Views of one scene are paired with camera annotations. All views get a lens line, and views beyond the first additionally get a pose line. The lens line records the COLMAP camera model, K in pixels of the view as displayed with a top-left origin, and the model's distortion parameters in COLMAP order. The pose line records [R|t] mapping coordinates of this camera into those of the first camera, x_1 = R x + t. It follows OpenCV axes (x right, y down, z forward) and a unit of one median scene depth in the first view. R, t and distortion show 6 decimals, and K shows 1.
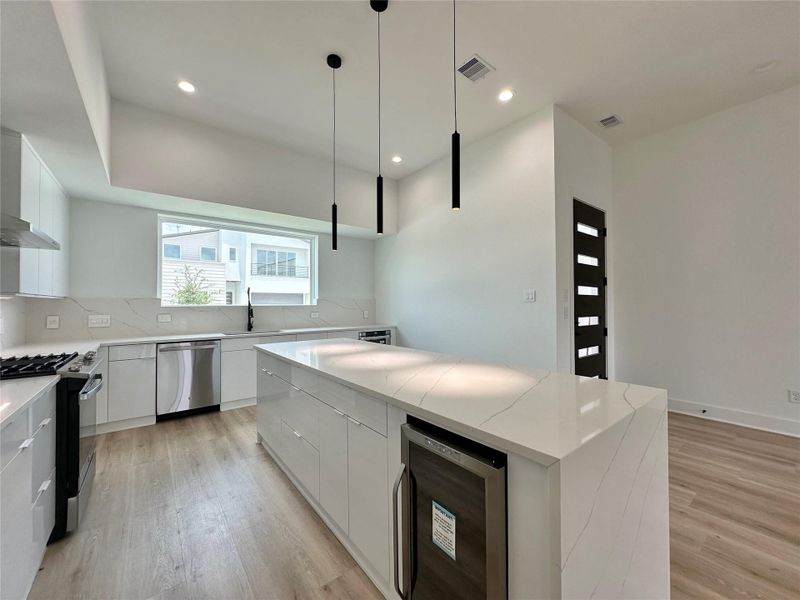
lens RADIAL K [[320.5, 0, 400.0], [0, 320.5, 300.0], [0, 0, 1]] dist [-0.000451, -0.000072]
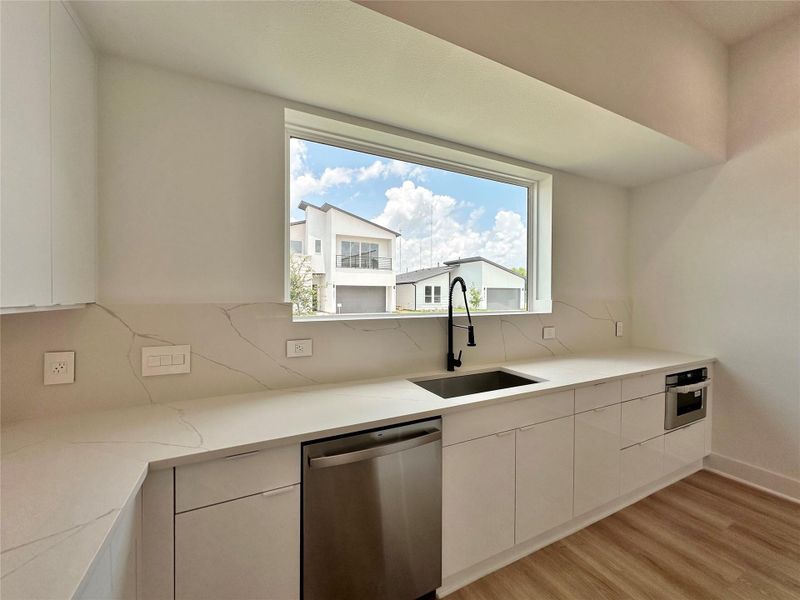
lens RADIAL K [[320.5, 0, 400.0], [0, 320.5, 300.0], [0, 0, 1]] dist [-0.000451, -0.000072]
pose [[0.978829, 0.008900, -0.204484, -0.380707], [-0.004111, 0.999708, 0.023828, -0.015401], [0.204637, -0.022483, 0.978580, 0.447031]]
